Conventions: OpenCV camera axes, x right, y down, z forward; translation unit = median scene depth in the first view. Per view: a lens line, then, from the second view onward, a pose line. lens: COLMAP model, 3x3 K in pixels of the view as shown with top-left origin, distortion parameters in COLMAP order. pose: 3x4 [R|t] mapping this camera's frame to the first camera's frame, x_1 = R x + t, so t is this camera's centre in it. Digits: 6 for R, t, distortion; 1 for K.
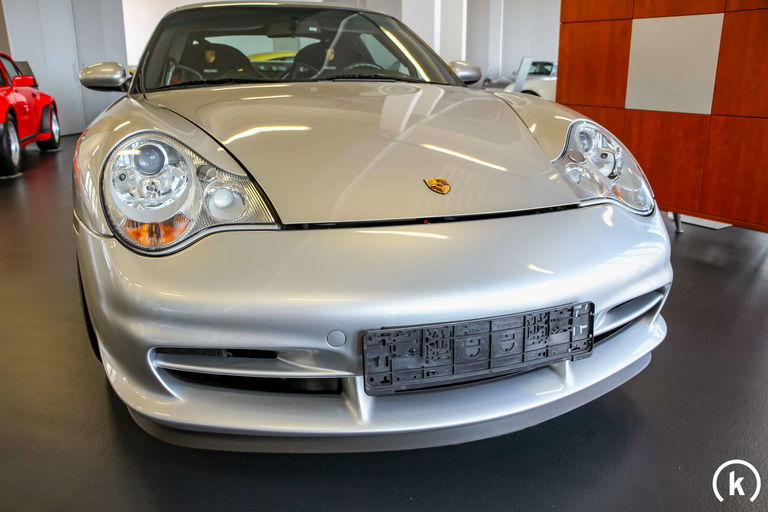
lens RADIAL K [[641.6, 0, 384.7], [0, 641.6, 256.3], [0, 0, 1]] dist [-0.061840, 0.037727]
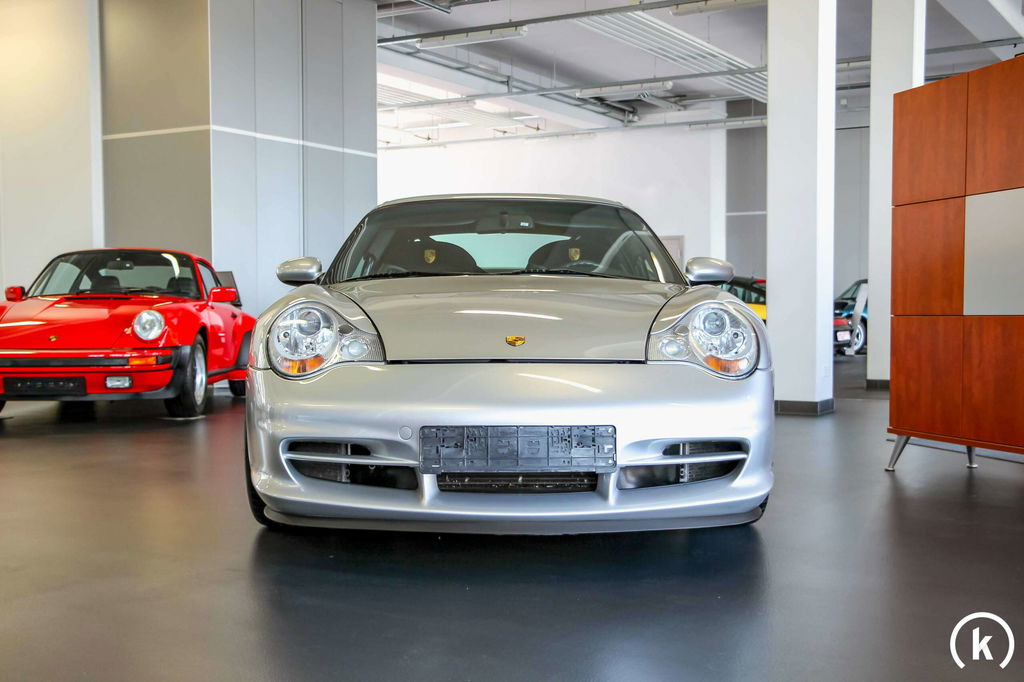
lens RADIAL K [[1575.0, 0, 511.8], [0, 1575.0, 343.4], [0, 0, 1]] dist [0.415732, 0.000000]
pose [[0.947419, 0.005506, -0.319950, 0.496210], [-0.090660, 0.963504, -0.251876, 0.313987], [0.306886, 0.267638, 0.913341, -0.847031]]
